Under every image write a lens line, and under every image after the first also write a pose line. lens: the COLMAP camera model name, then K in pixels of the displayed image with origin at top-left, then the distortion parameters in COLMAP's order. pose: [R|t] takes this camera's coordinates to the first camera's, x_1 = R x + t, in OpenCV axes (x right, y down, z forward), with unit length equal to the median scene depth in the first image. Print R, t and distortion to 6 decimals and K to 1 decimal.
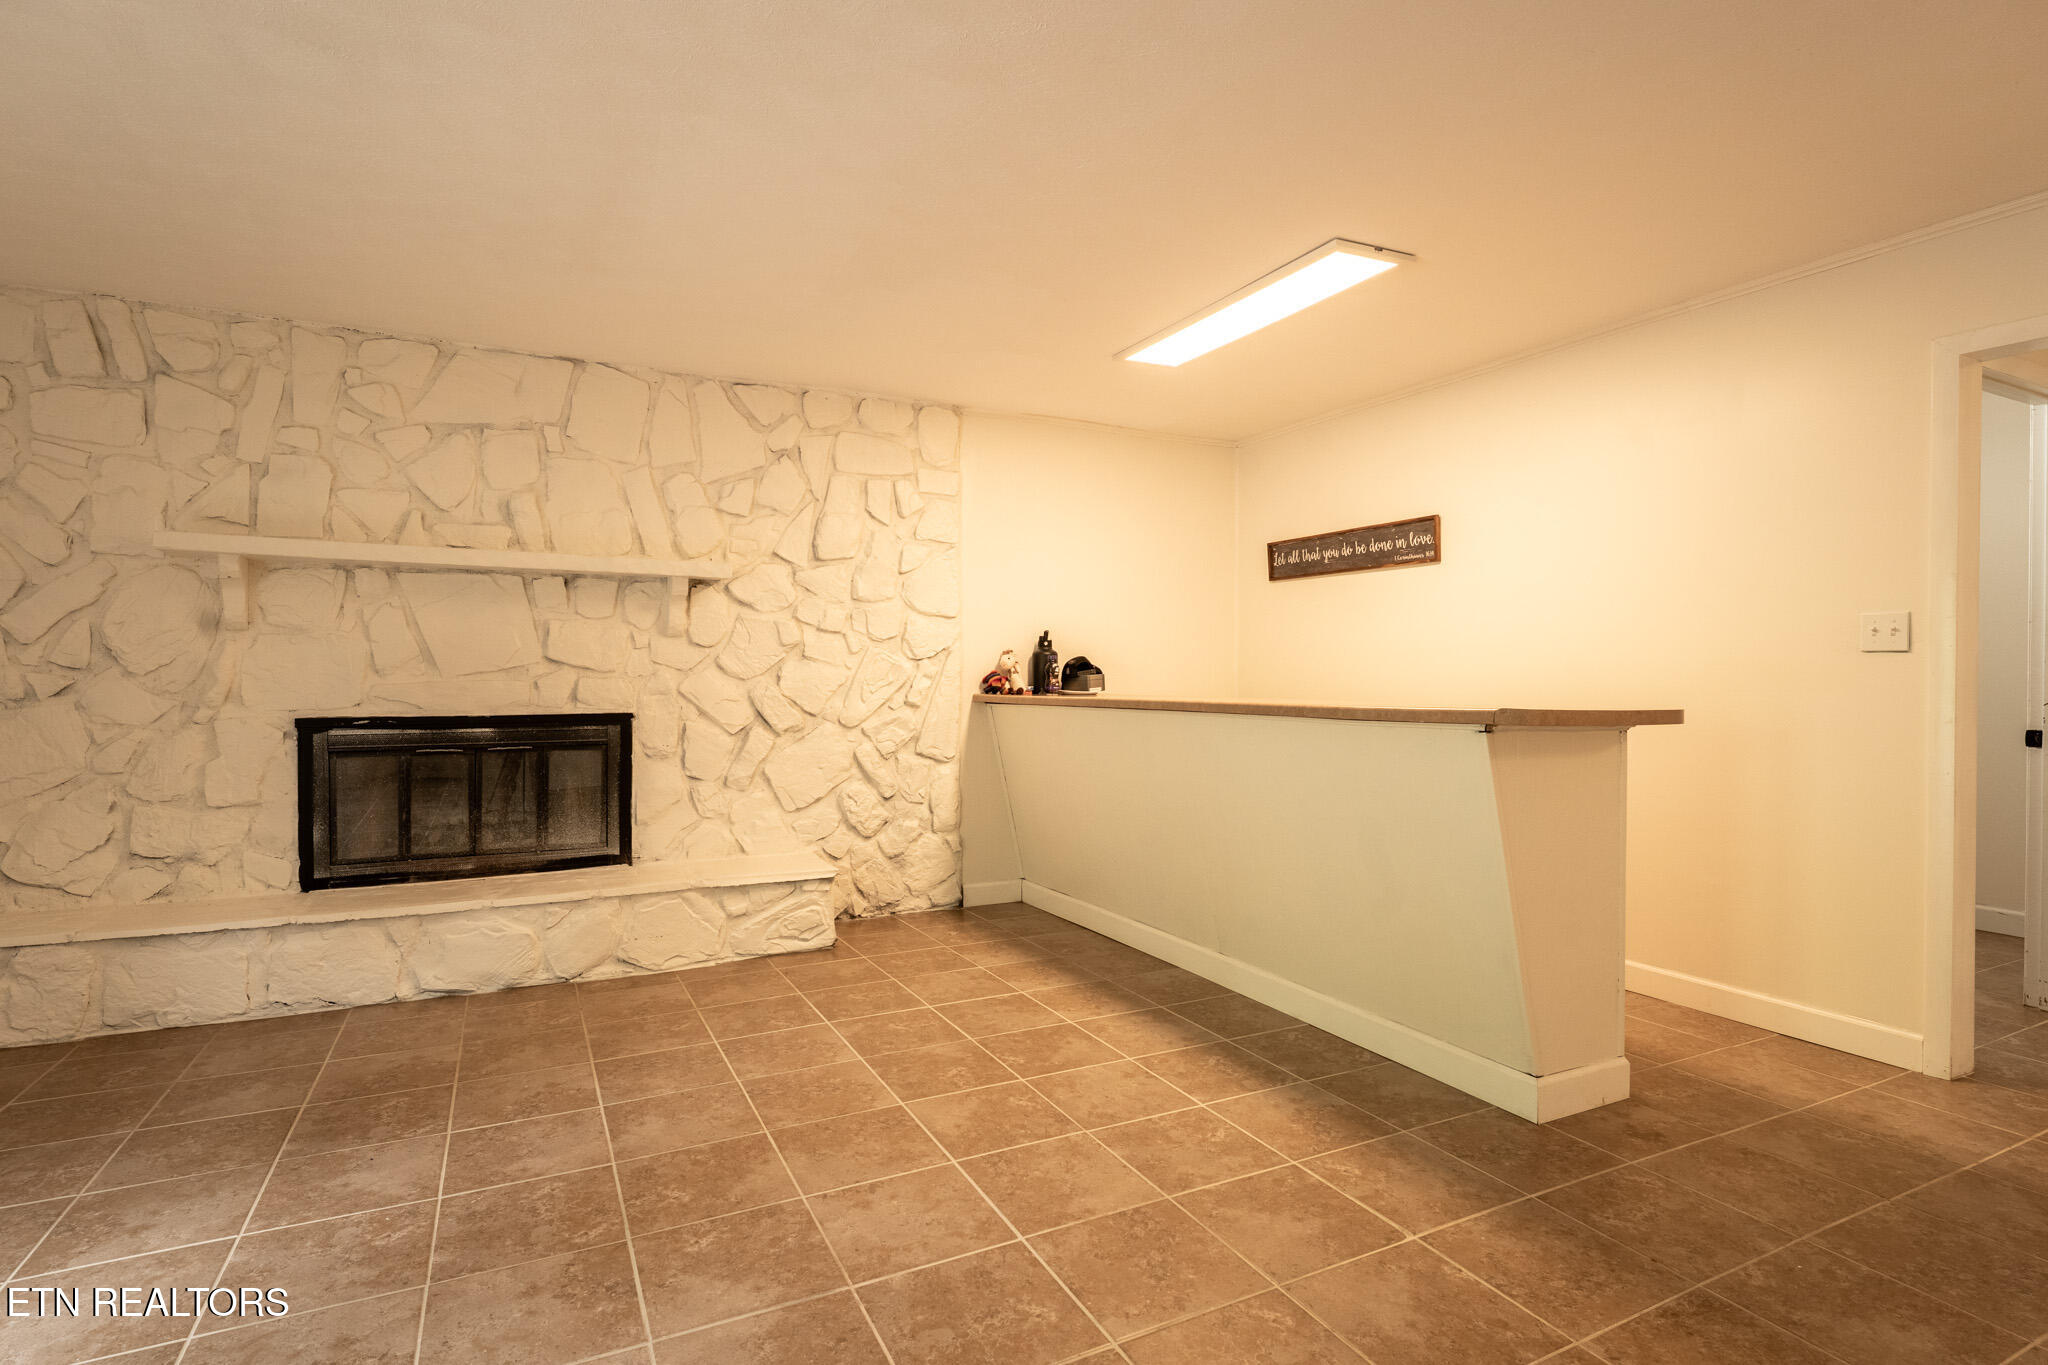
lens RADIAL K [[1008.1, 0, 1018.6], [0, 1008.1, 680.5], [0, 0, 1]] dist [-0.008828, -0.001421]
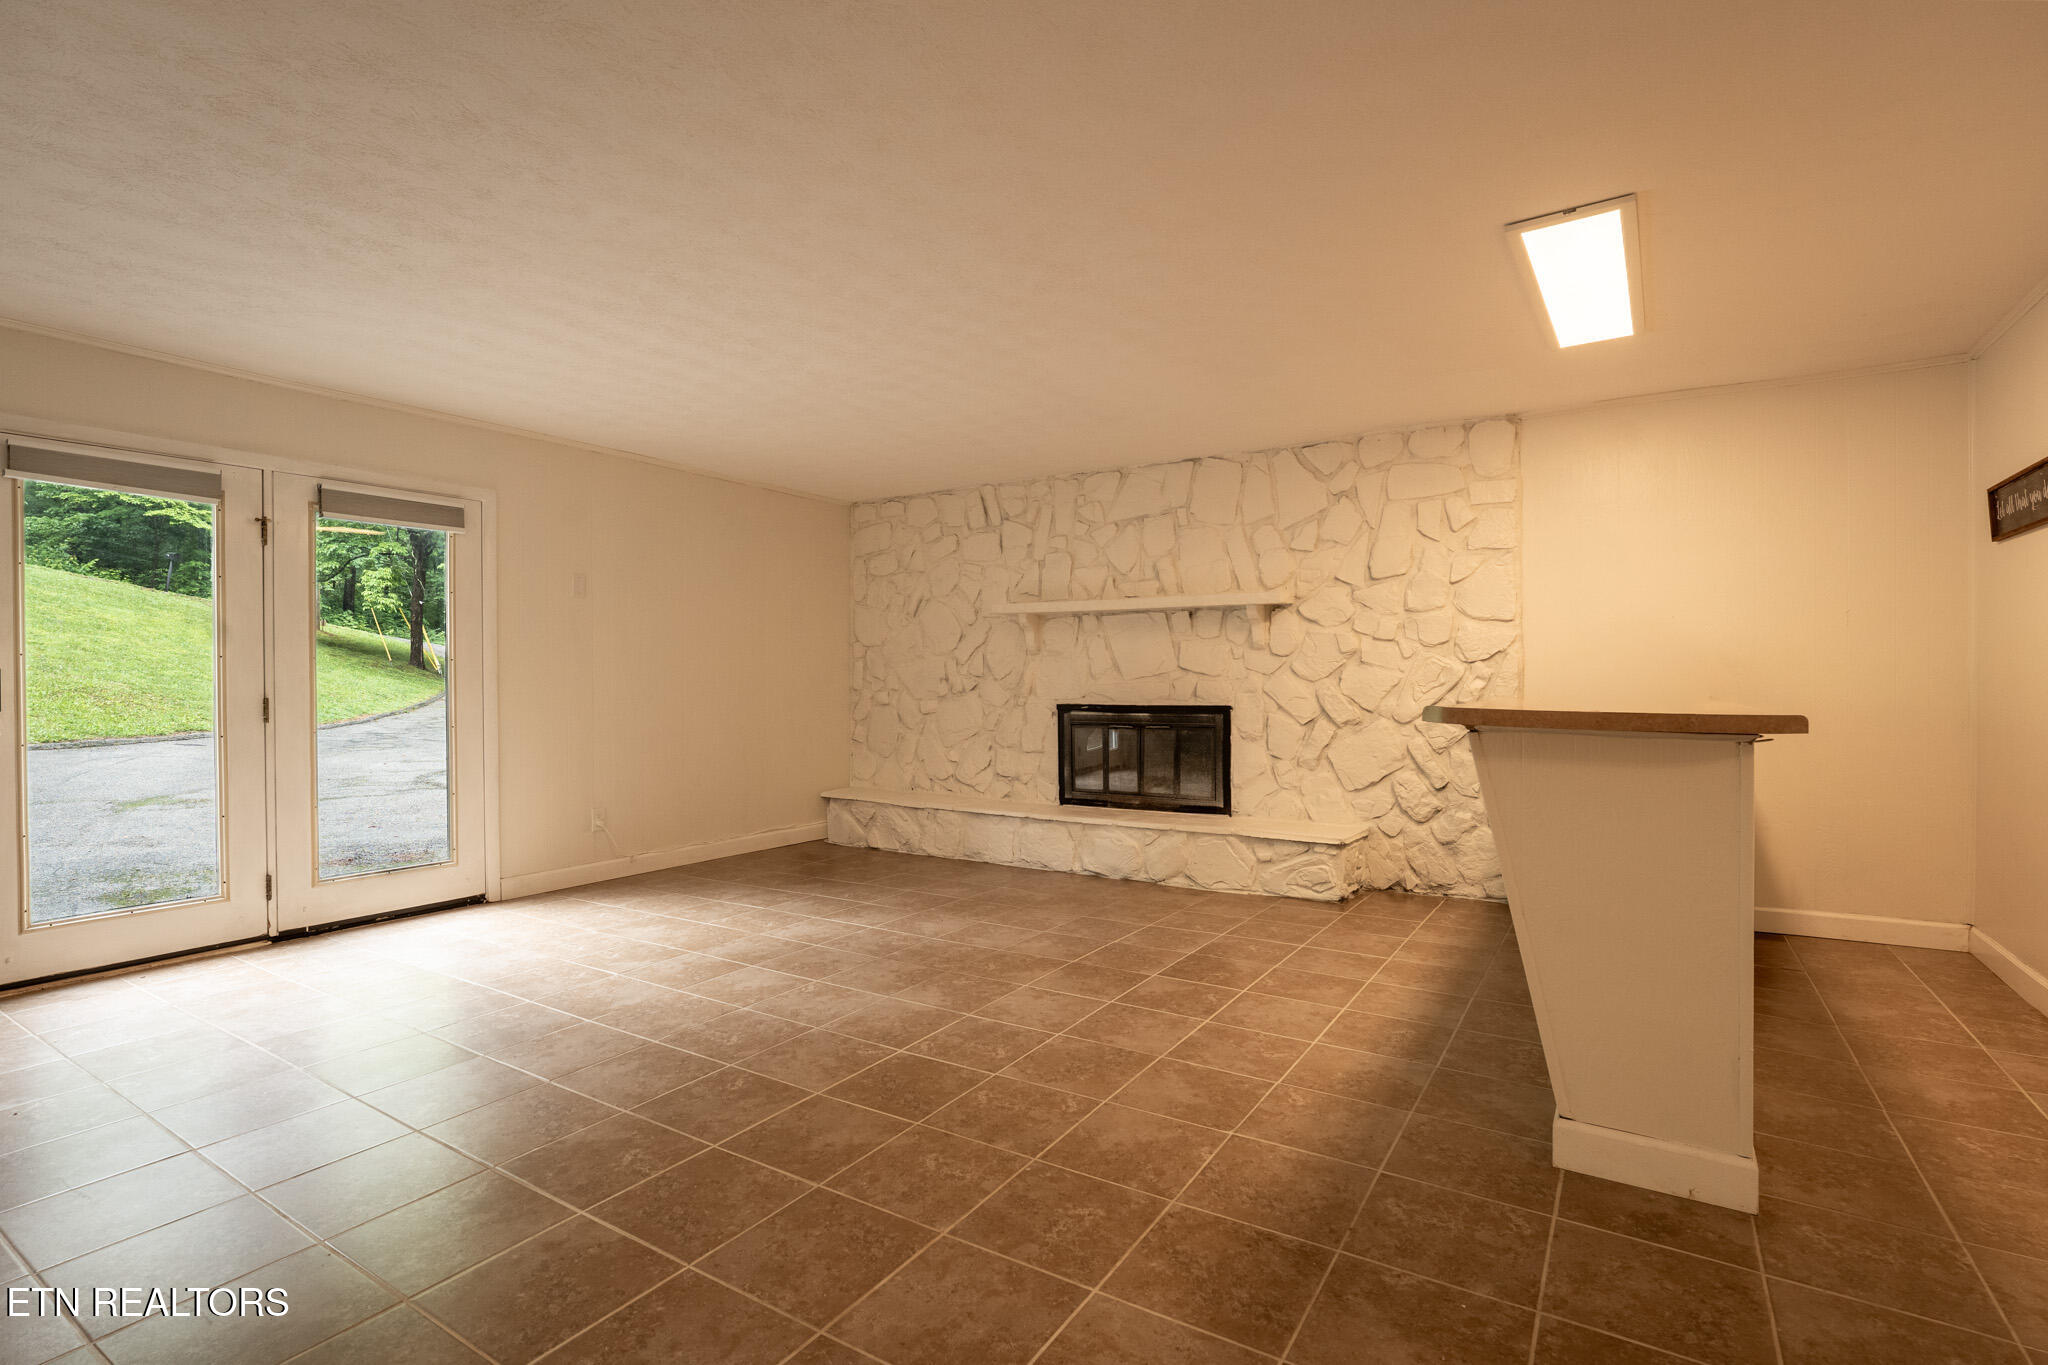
lens RADIAL K [[948.9, 0, 1023.7], [0, 948.9, 685.6], [0, 0, 1]] dist [-0.005256, -0.001333]
pose [[0.519374, 0.000741, -0.854547, 0.654353], [-0.000487, 1.000000, 0.000571, 0.004614], [0.854547, 0.000120, 0.519374, 0.095880]]
